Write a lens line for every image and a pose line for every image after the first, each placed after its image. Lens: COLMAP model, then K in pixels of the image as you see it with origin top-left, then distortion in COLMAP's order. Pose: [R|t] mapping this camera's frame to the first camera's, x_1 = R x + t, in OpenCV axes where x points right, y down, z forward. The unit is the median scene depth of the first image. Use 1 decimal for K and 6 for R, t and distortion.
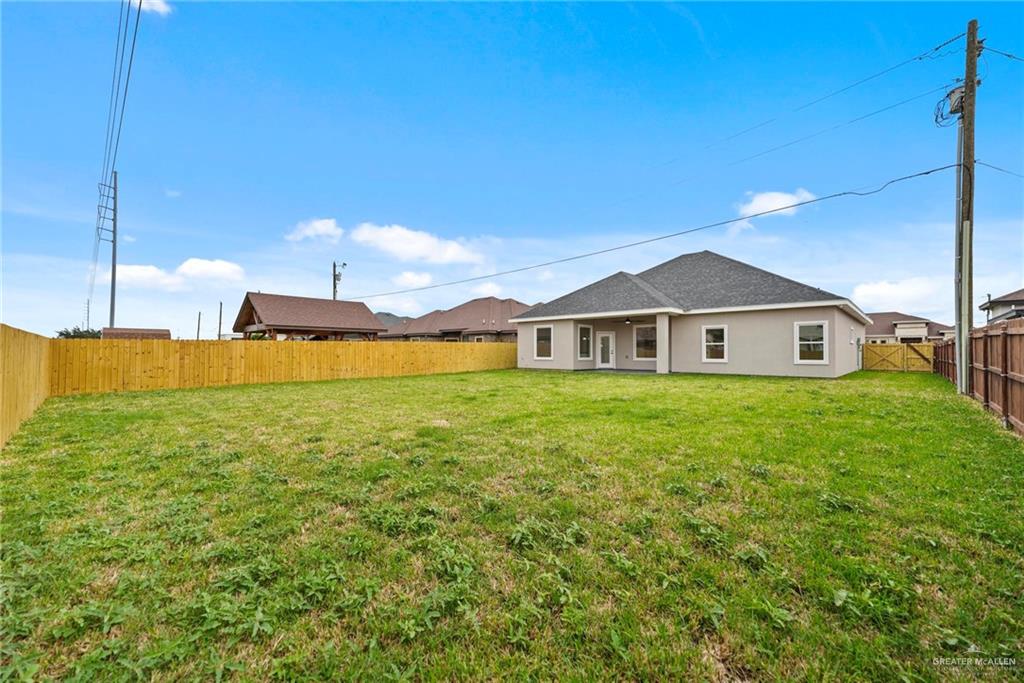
lens RADIAL K [[412.9, 0, 512.2], [0, 412.9, 346.5], [0, 0, 1]] dist [-0.000267, -0.000005]
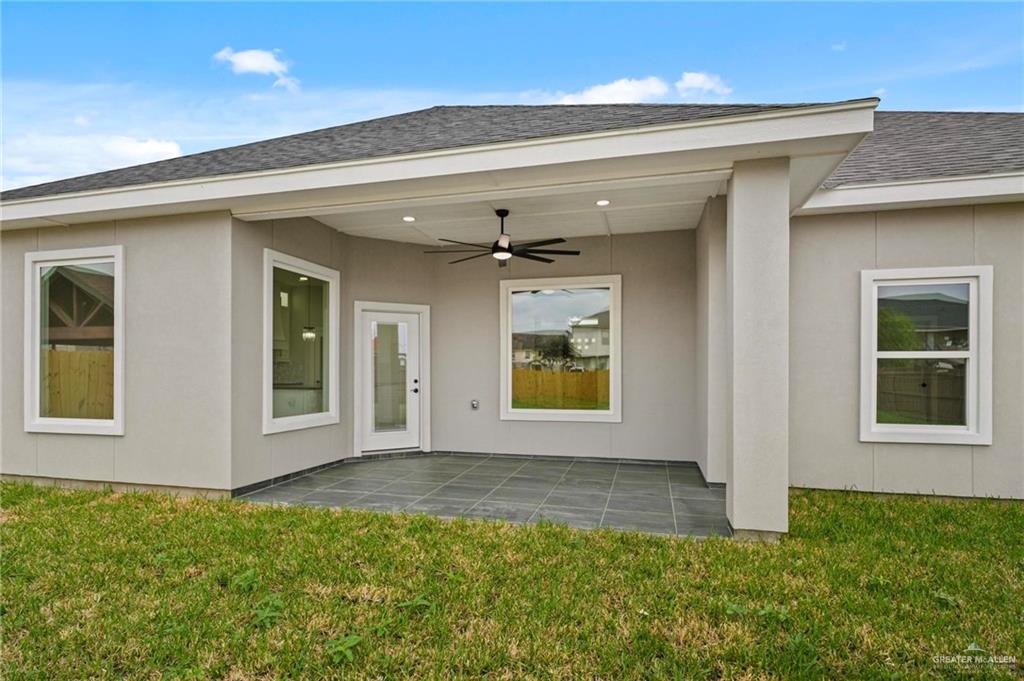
lens RADIAL K [[527.7, 0, 512.1], [0, 527.7, 369.5], [0, 0, 1]] dist [-0.004398, -0.000407]
pose [[0.872792, -0.000977, 0.488092, 0.135136], [-0.006257, 0.999893, 0.013189, -0.001656], [-0.488053, -0.014565, 0.872693, 0.692971]]
